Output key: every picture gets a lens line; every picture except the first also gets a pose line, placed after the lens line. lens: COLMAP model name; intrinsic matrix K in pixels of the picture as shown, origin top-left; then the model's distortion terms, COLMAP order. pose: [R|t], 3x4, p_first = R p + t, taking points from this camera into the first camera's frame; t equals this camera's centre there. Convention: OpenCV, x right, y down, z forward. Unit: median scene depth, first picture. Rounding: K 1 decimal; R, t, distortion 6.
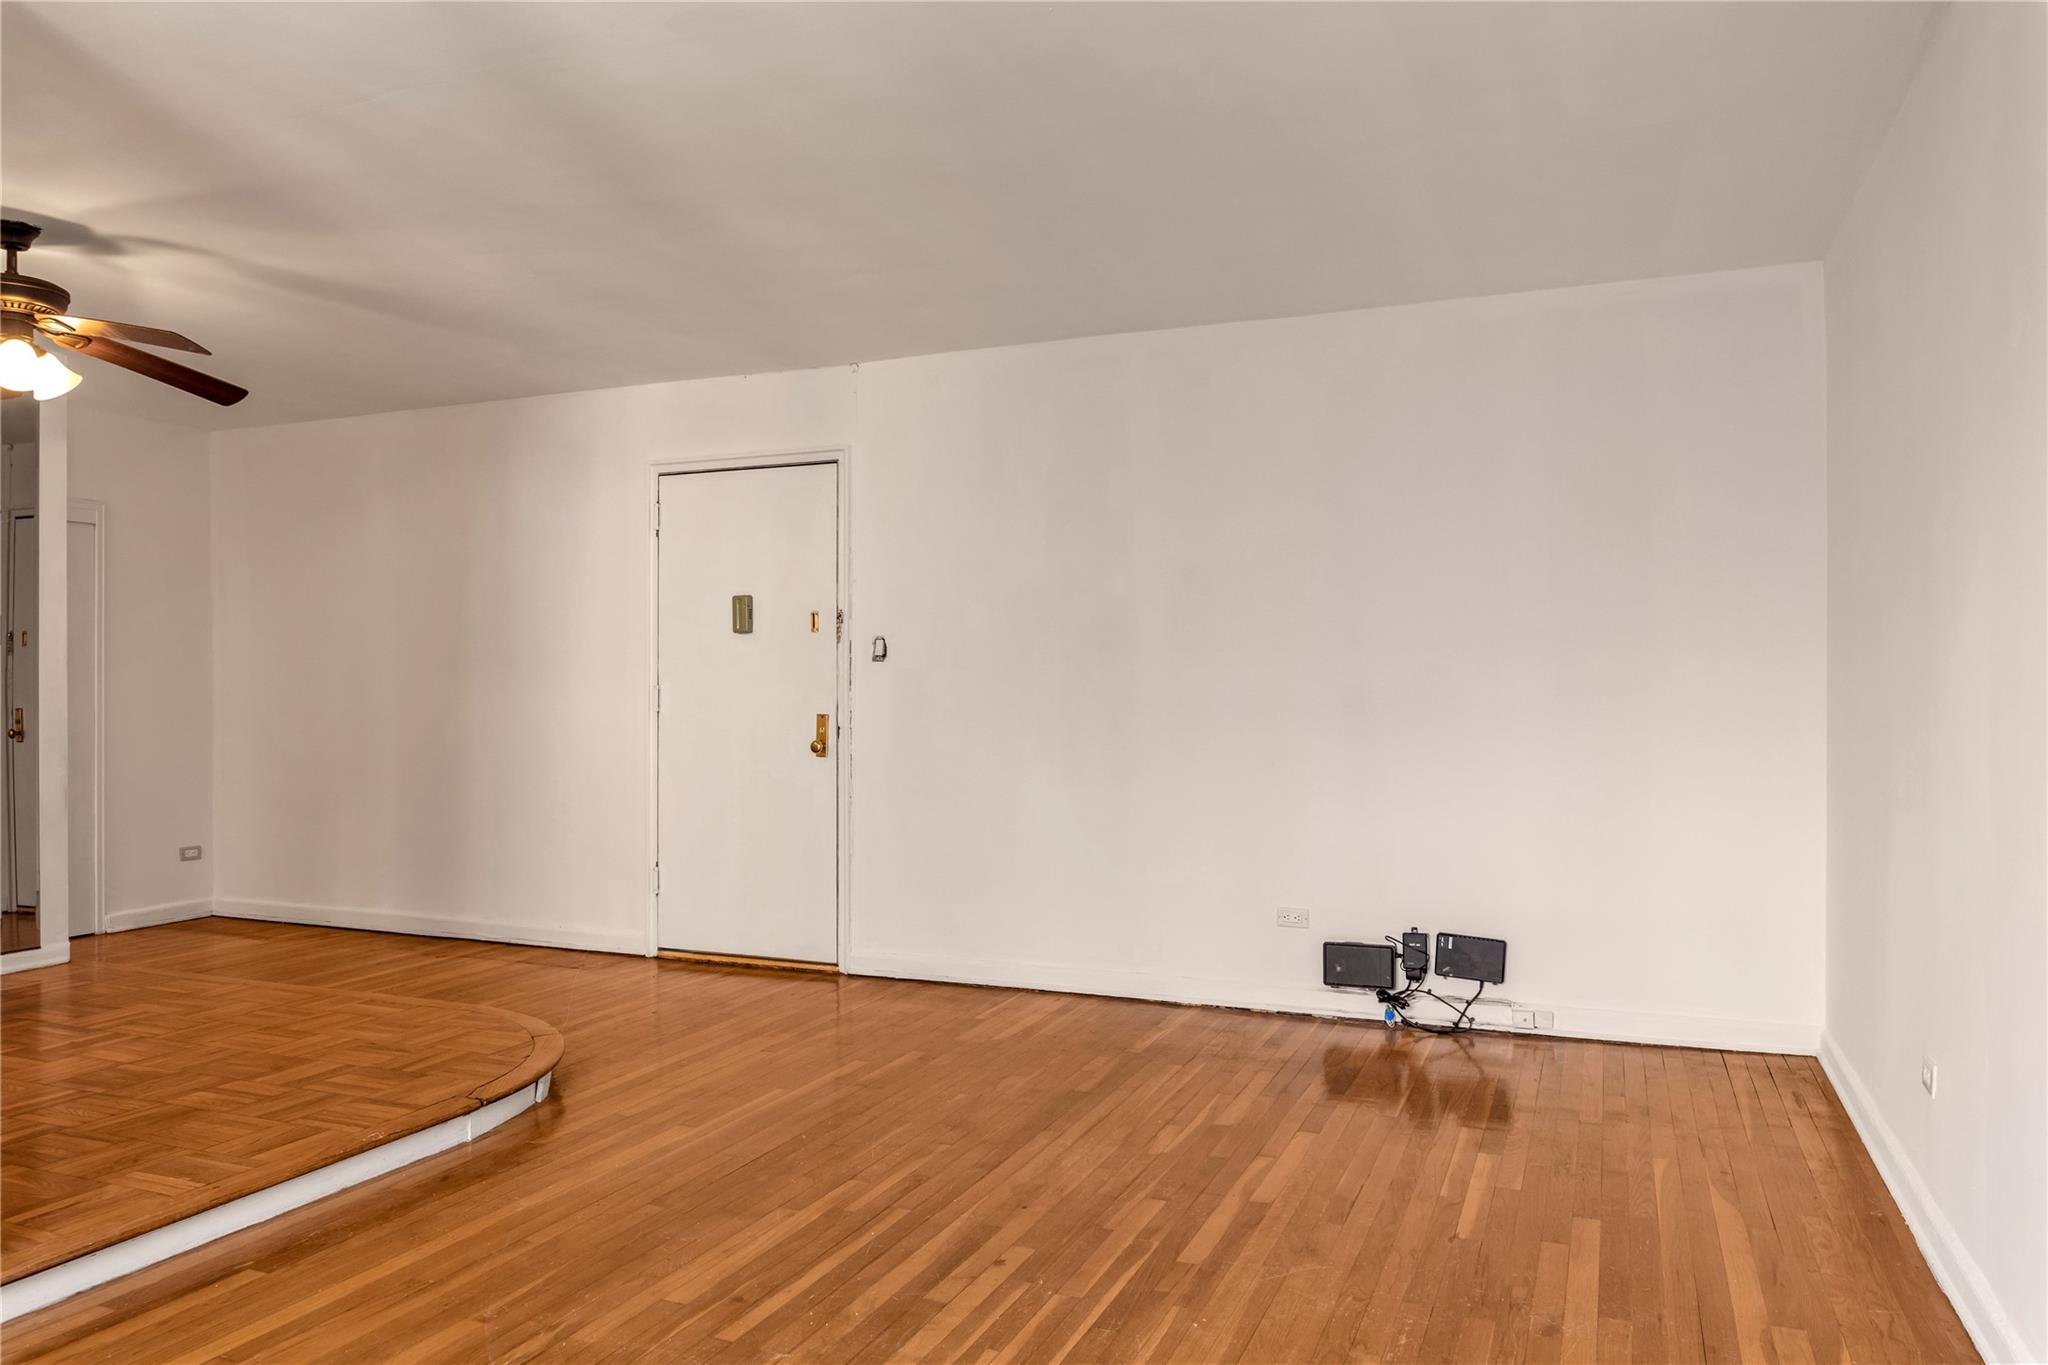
lens RADIAL K [[1399.2, 0, 1024.0], [0, 1399.2, 682.5], [0, 0, 1]] dist [0.002061, -0.001502]
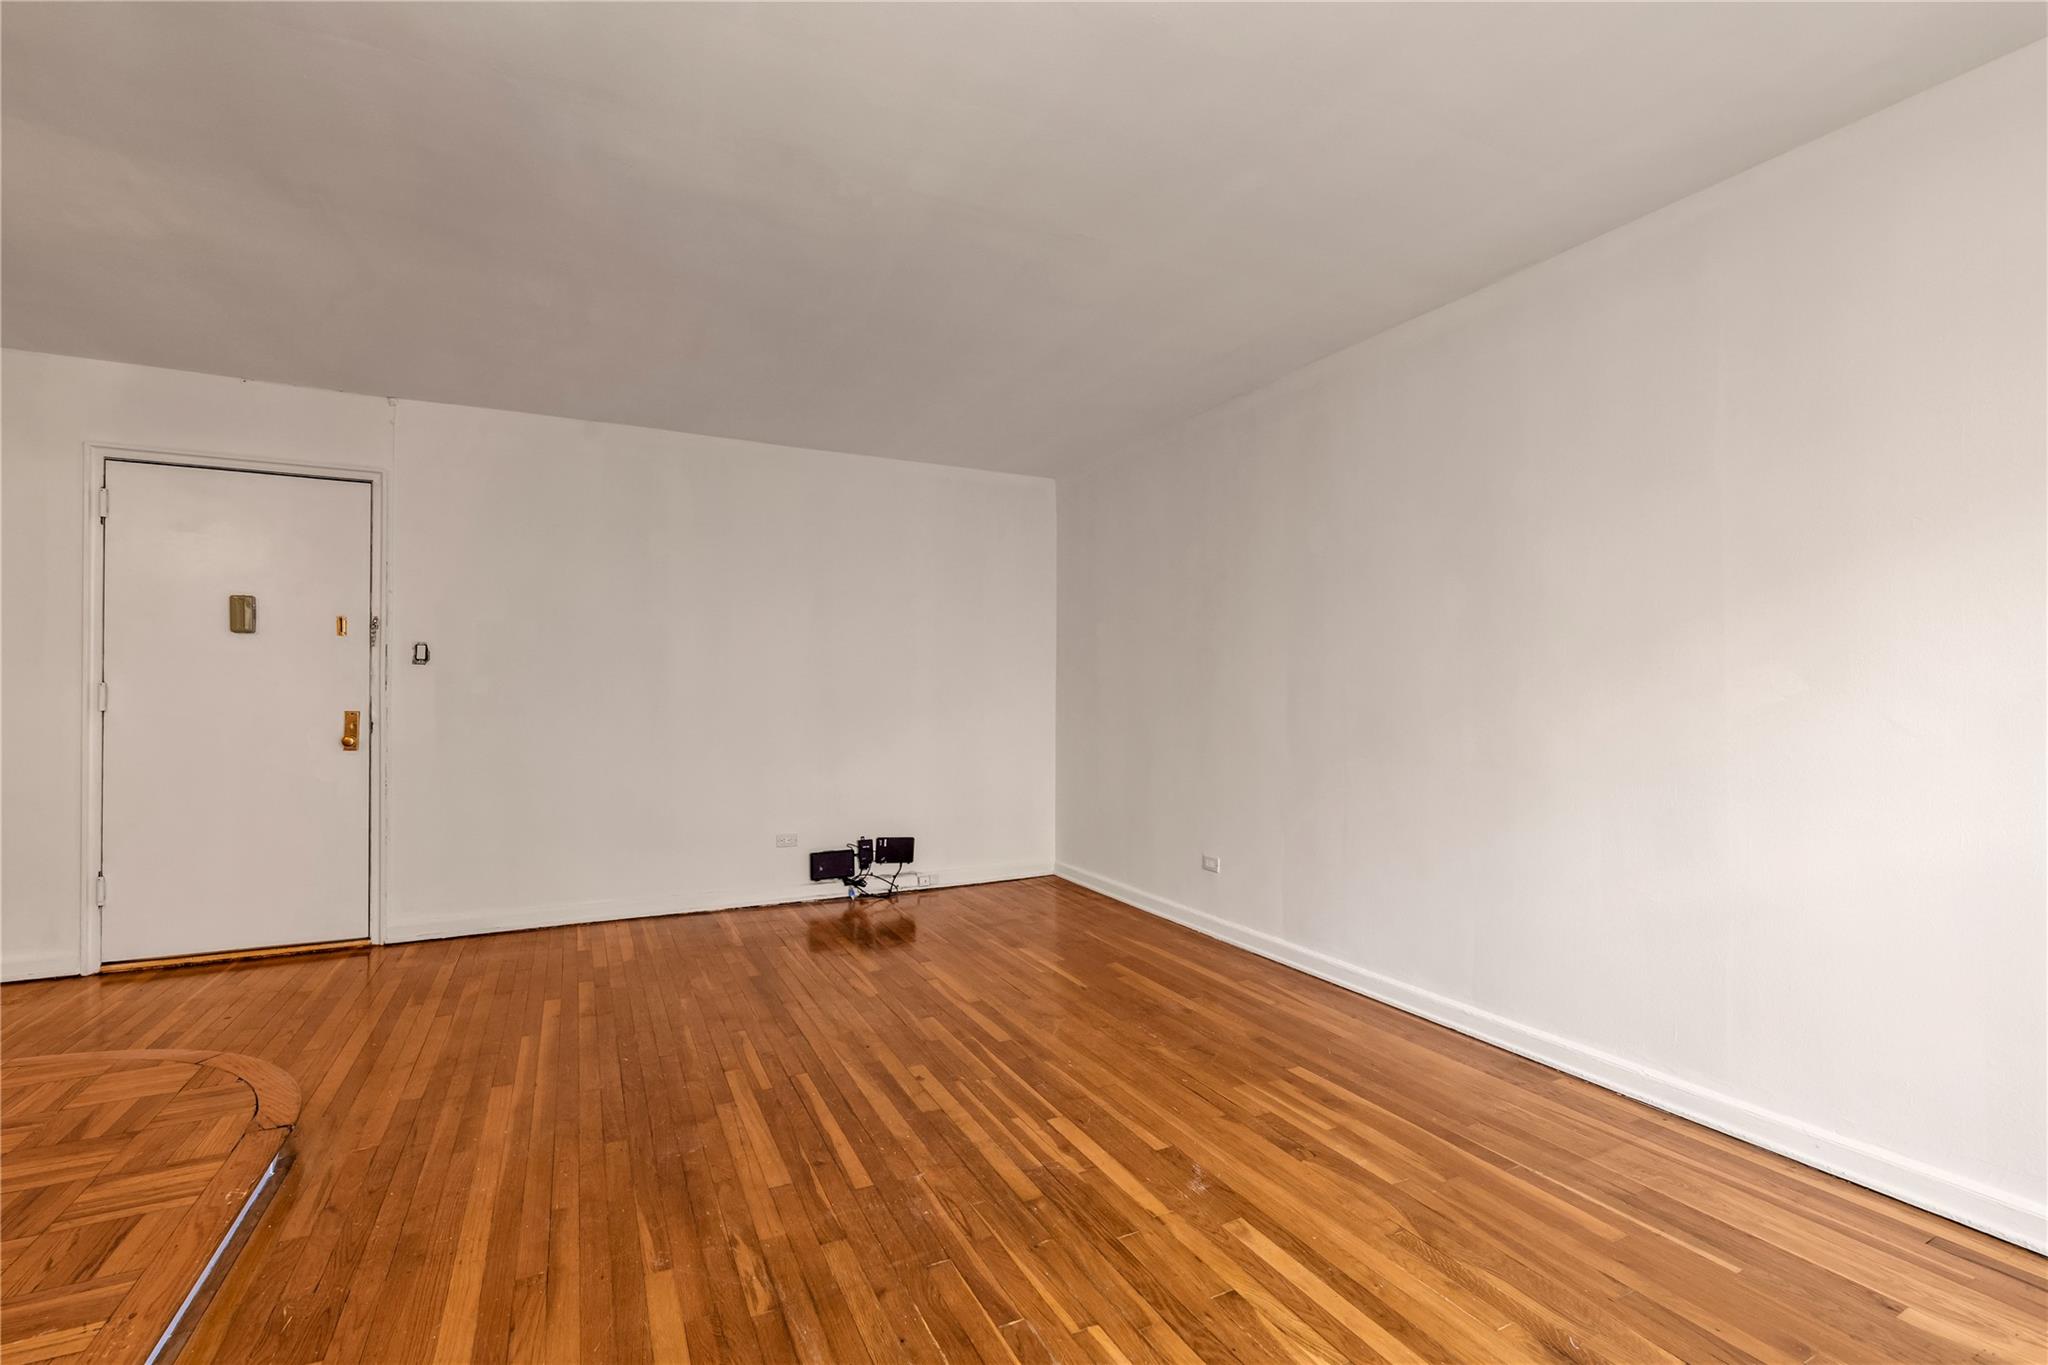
lens RADIAL K [[892.6, 0, 1013.2], [0, 892.6, 692.6], [0, 0, 1]] dist [0.000931, -0.000353]
pose [[0.653869, 0.002508, 0.756604, -0.406136], [-0.007302, 0.999969, 0.002996, 0.002458], [-0.756573, -0.007484, 0.653867, 0.190351]]
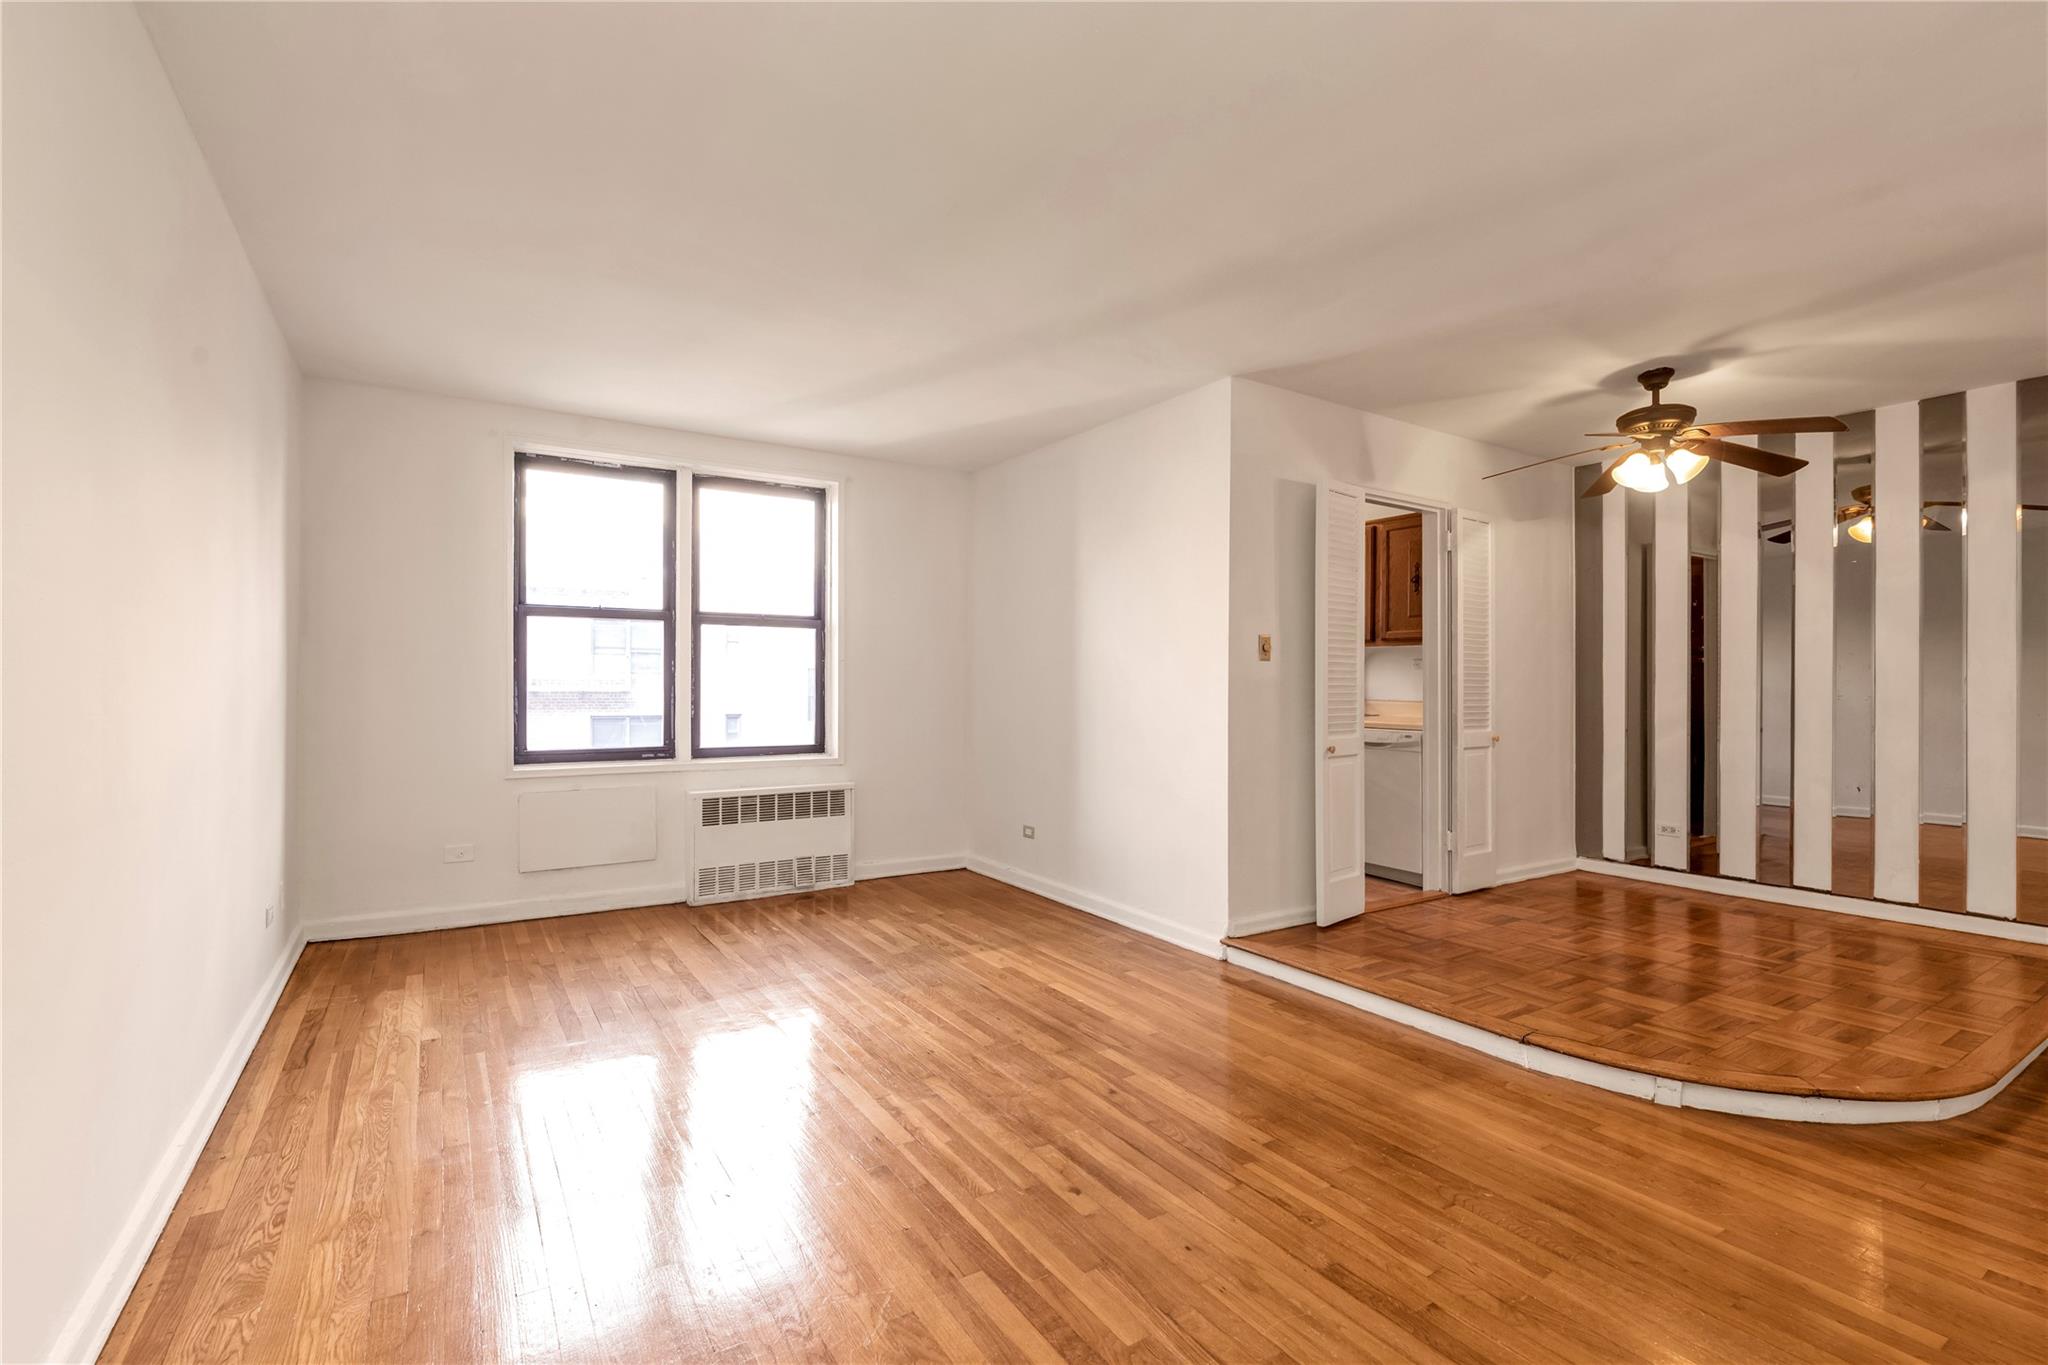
lens RADIAL K [[892.6, 0, 1013.2], [0, 892.6, 692.6], [0, 0, 1]] dist [0.000931, -0.000353]
pose [[-0.574176, -0.000886, -0.818732, 0.366669], [-0.000639, 1.000000, -0.000634, 0.007748], [0.818732, 0.000159, -0.574176, 0.836218]]
